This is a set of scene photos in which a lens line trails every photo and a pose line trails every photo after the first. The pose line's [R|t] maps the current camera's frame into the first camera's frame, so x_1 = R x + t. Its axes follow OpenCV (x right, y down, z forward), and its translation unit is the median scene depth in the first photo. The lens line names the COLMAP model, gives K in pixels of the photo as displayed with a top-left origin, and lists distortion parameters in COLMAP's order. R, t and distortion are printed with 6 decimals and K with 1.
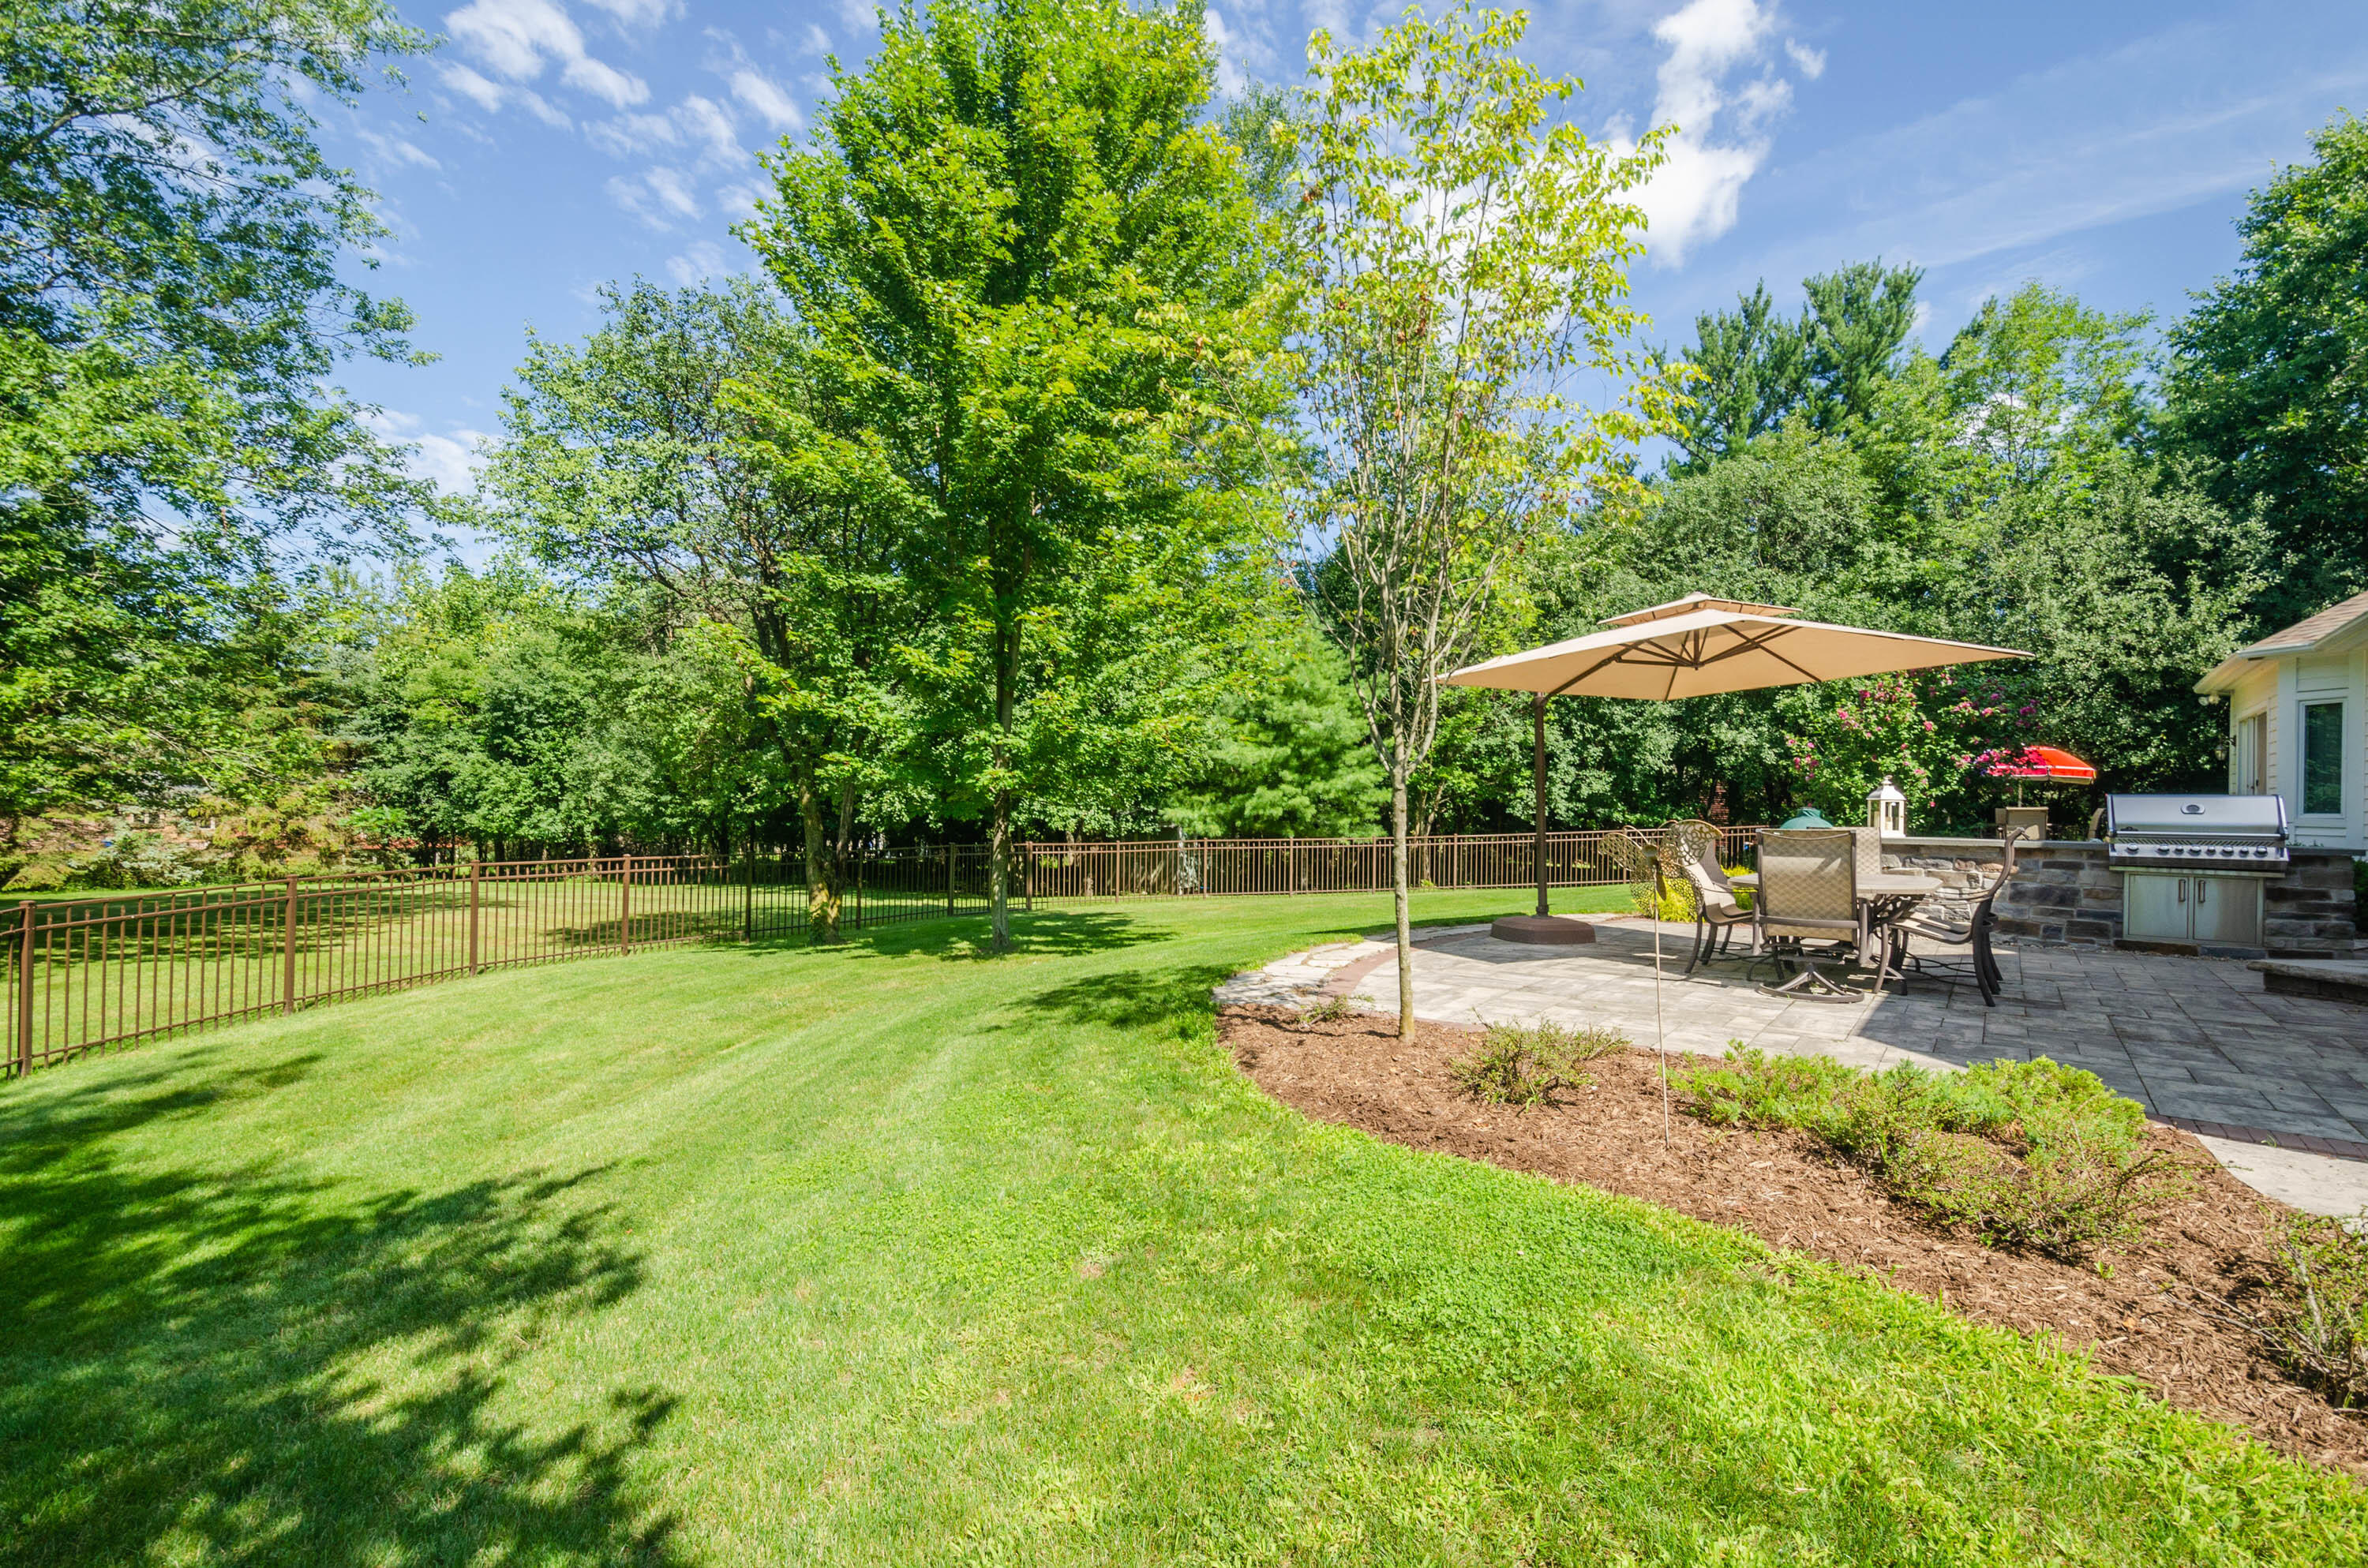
lens RADIAL K [[1031.2, 0, 1187.5], [0, 1031.2, 787.8], [0, 0, 1]] dist [0.000319, -0.000096]
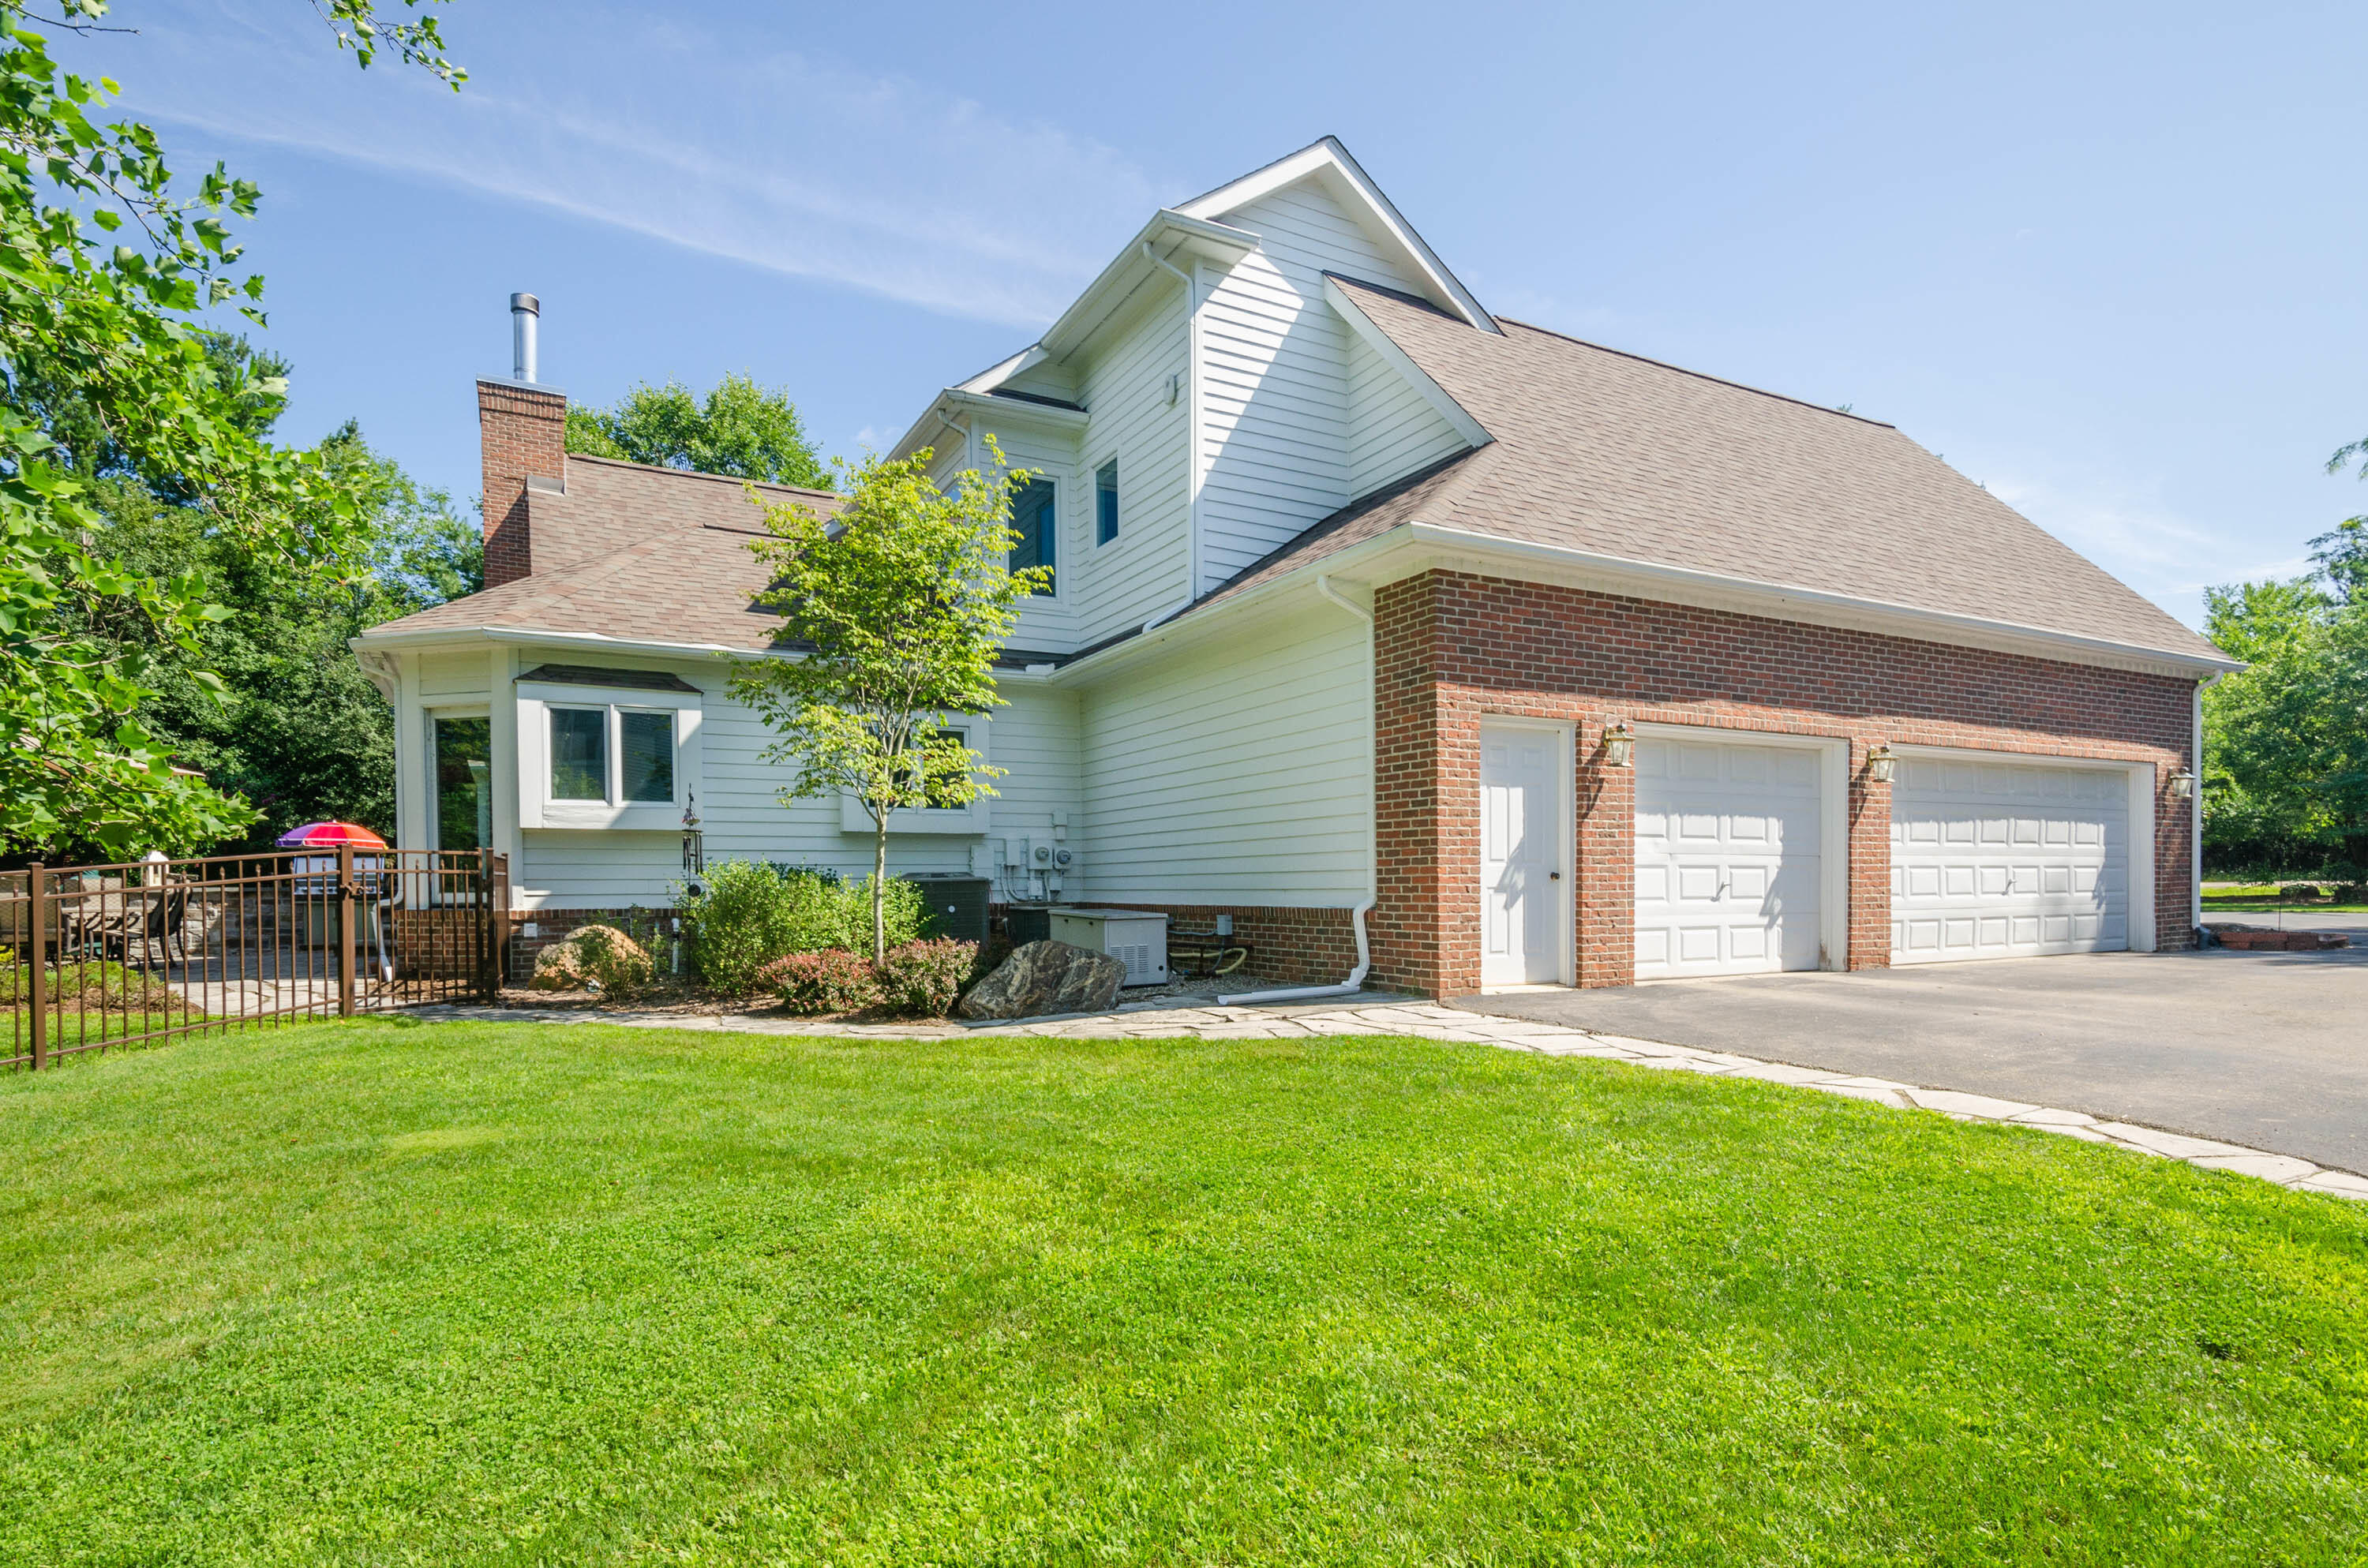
lens RADIAL K [[1137.6, 0, 1153.4], [0, 1137.6, 904.8], [0, 0, 1]] dist [0.015929, 0.000269]
pose [[0.370351, -0.041095, 0.927982, -0.122426], [0.002738, 0.999065, 0.043150, 0.002183], [-0.928888, -0.013440, 0.370118, -0.413382]]
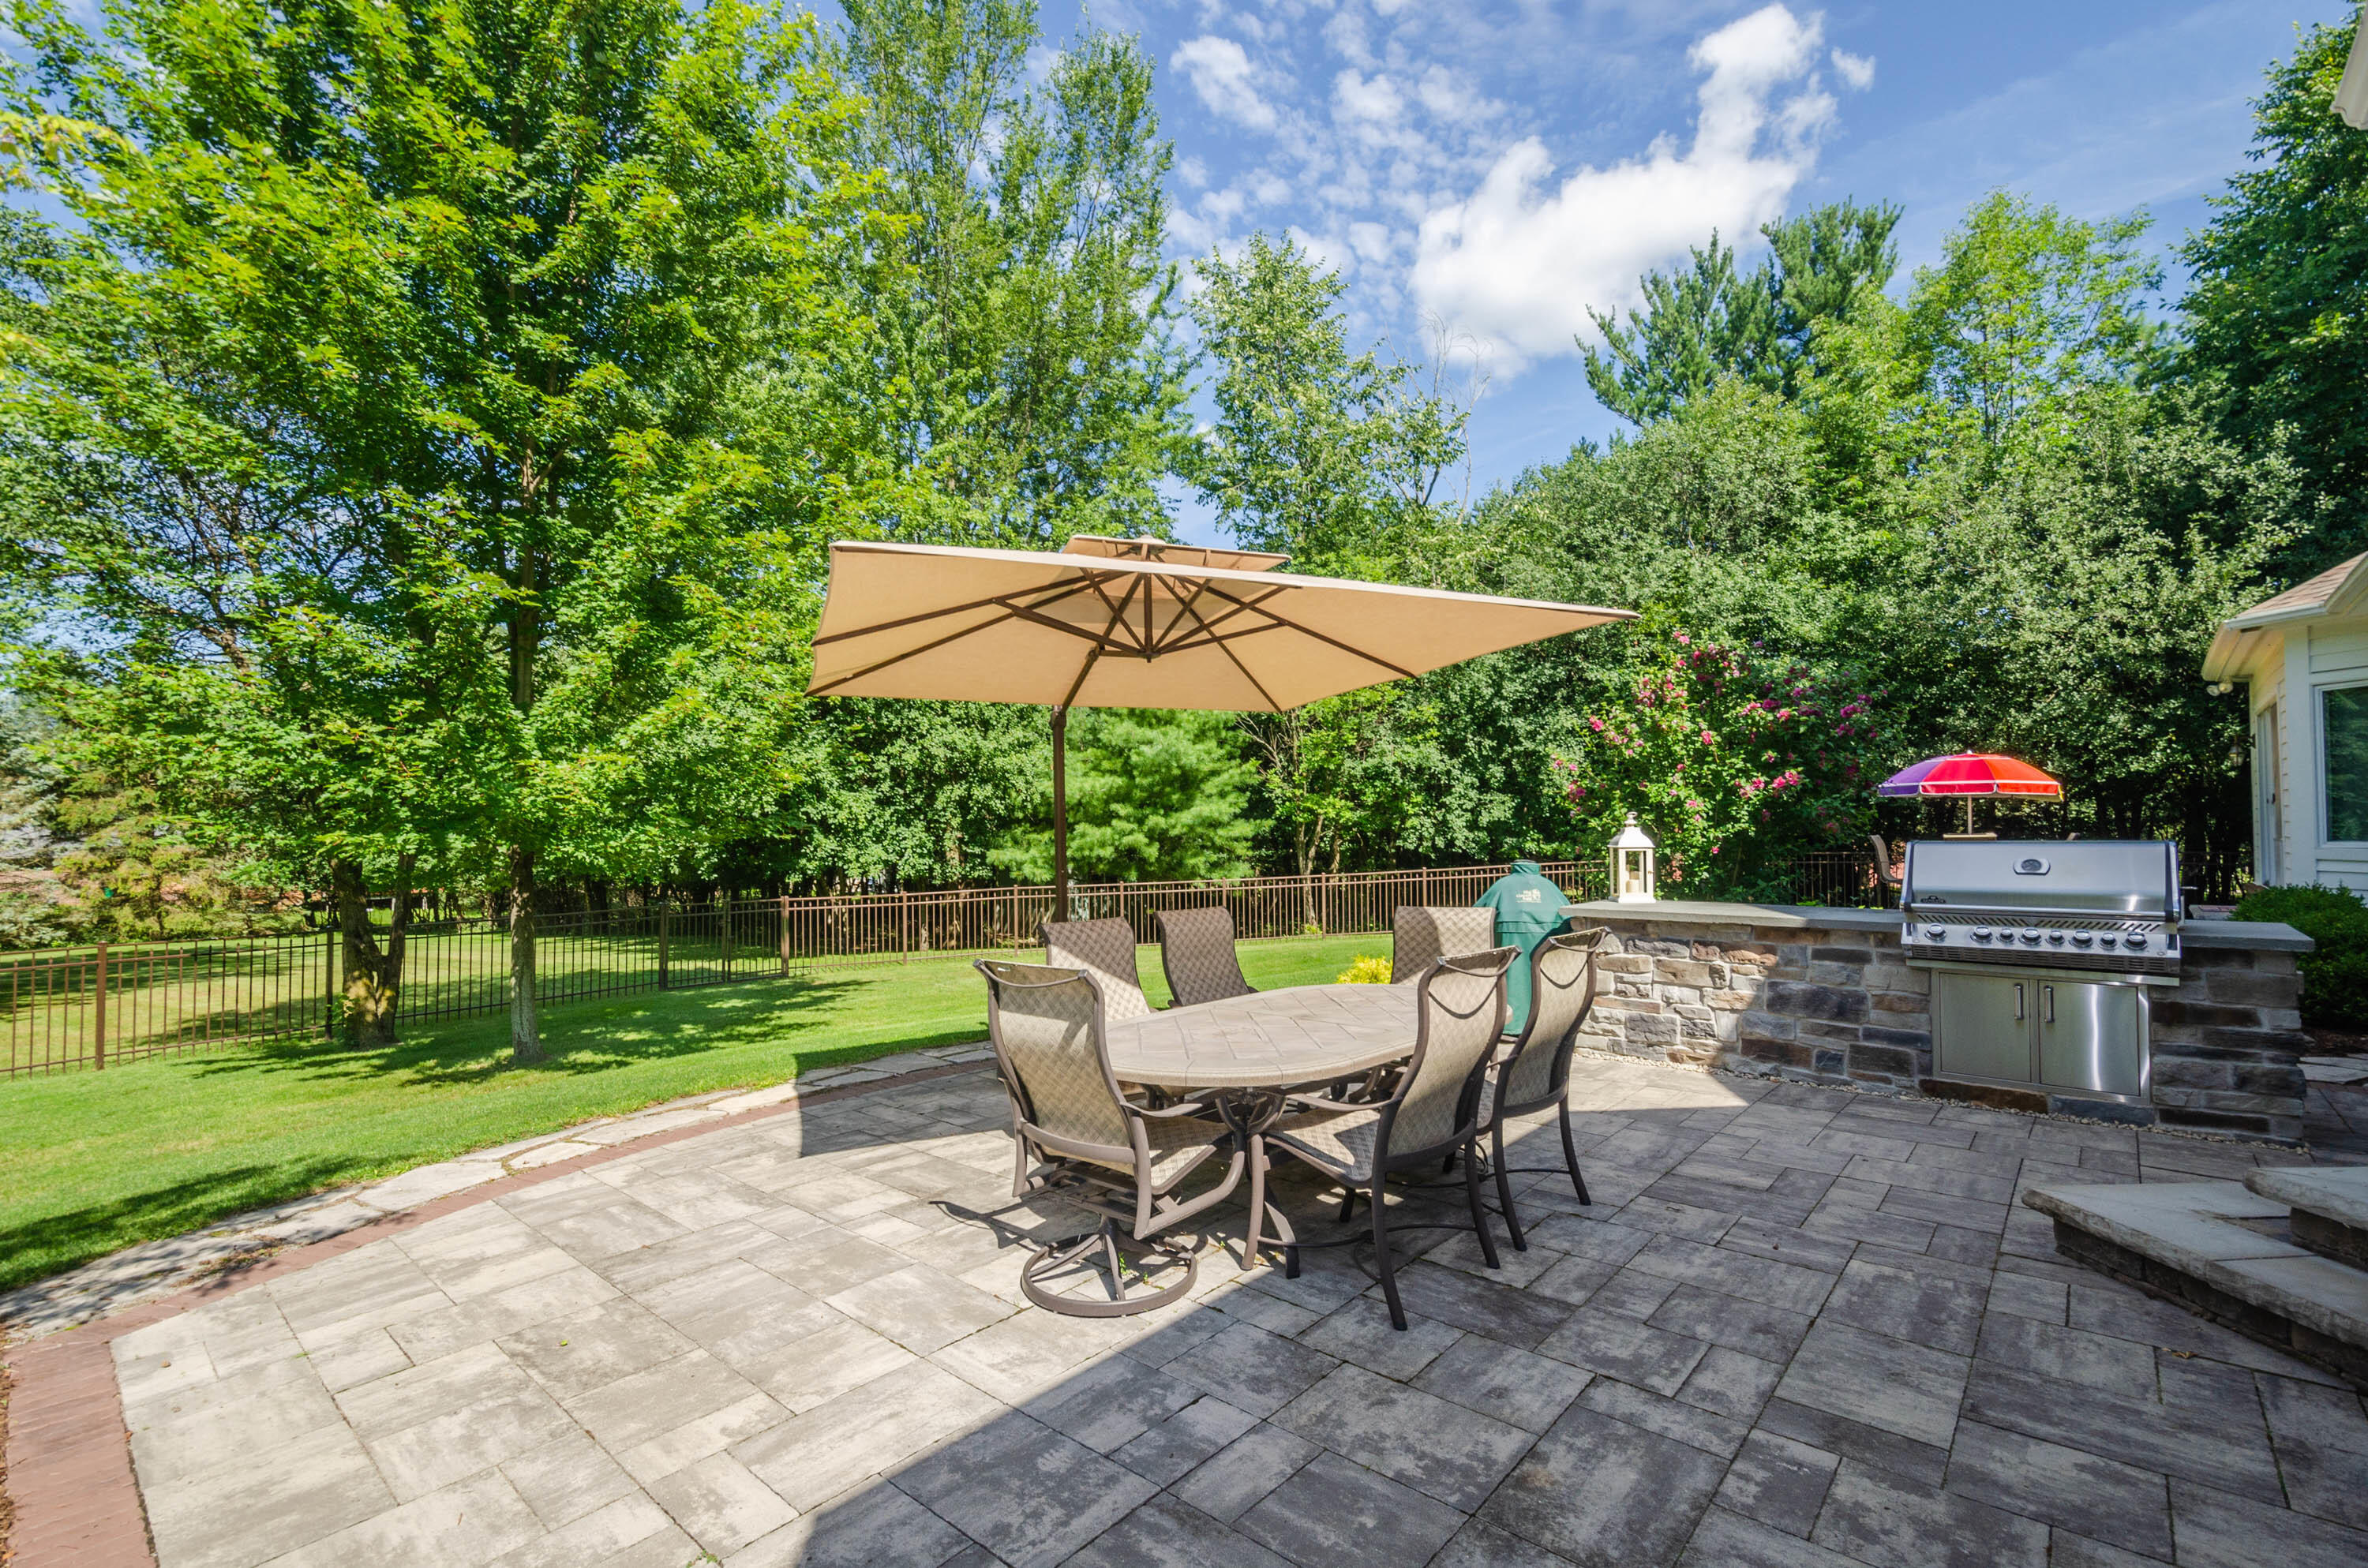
lens RADIAL K [[1031.2, 0, 1180.2], [0, 1031.2, 791.3], [0, 0, 1]] dist [0.000319, -0.000096]
pose [[0.997905, -0.025043, -0.059658, 0.223958], [0.023907, 0.999521, -0.019677, -0.010212], [0.060122, 0.018209, 0.998025, 0.159716]]
